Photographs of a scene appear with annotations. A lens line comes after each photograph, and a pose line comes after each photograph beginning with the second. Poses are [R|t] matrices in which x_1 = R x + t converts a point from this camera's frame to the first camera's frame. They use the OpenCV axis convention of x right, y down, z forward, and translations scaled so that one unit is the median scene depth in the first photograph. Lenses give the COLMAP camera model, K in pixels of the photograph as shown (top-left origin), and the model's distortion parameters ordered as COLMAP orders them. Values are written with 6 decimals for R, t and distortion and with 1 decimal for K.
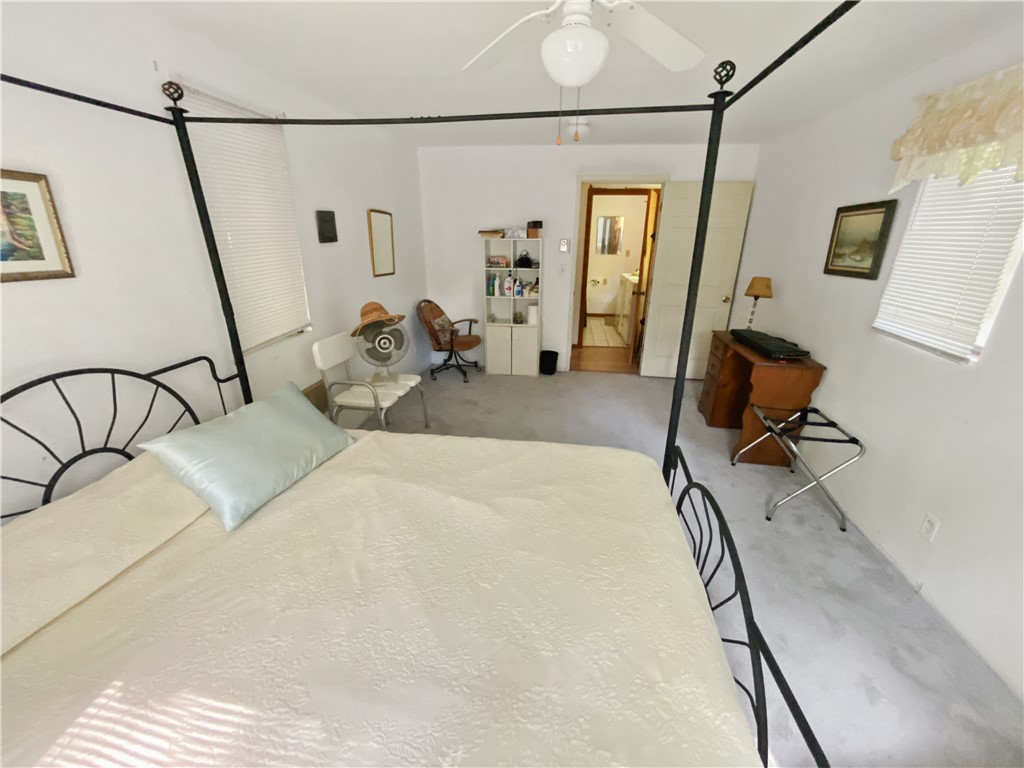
lens RADIAL K [[402.5, 0, 508.6], [0, 402.5, 378.1], [0, 0, 1]] dist [0.017562, -0.016992]
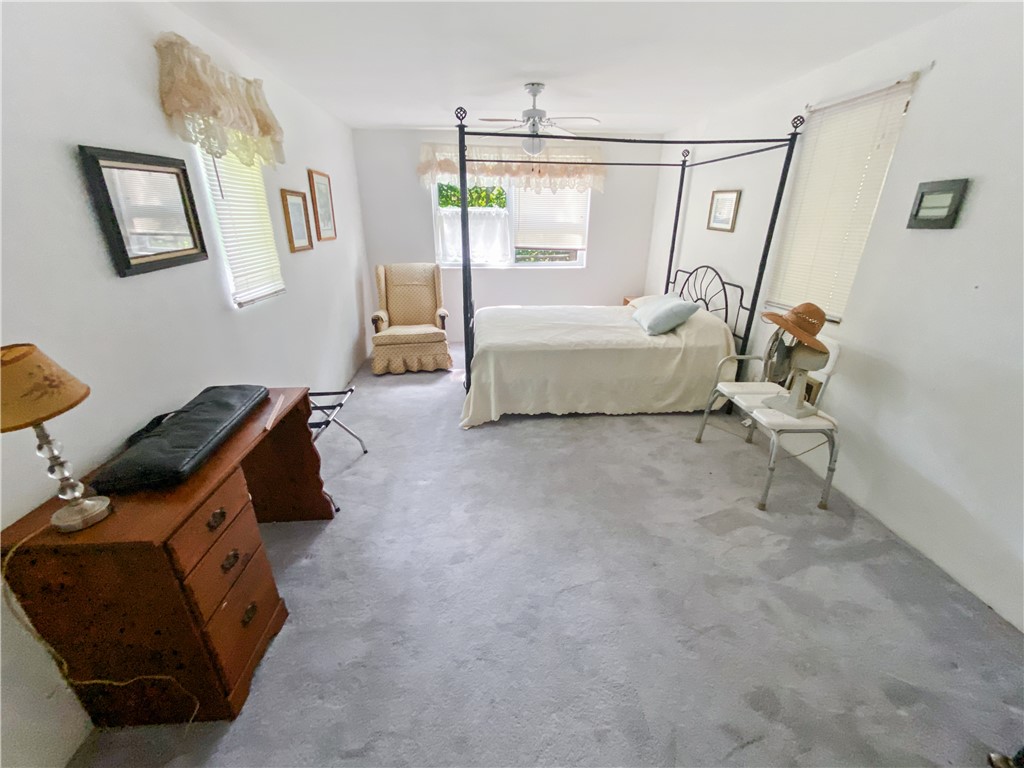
lens RADIAL K [[402.5, 0, 508.6], [0, 402.5, 378.1], [0, 0, 1]] dist [0.017562, -0.016992]
pose [[-0.976591, 0.068249, -0.203991, 0.562228], [-0.084719, 0.749645, 0.656396, -0.772452], [0.197719, 0.658312, -0.726314, 2.213385]]
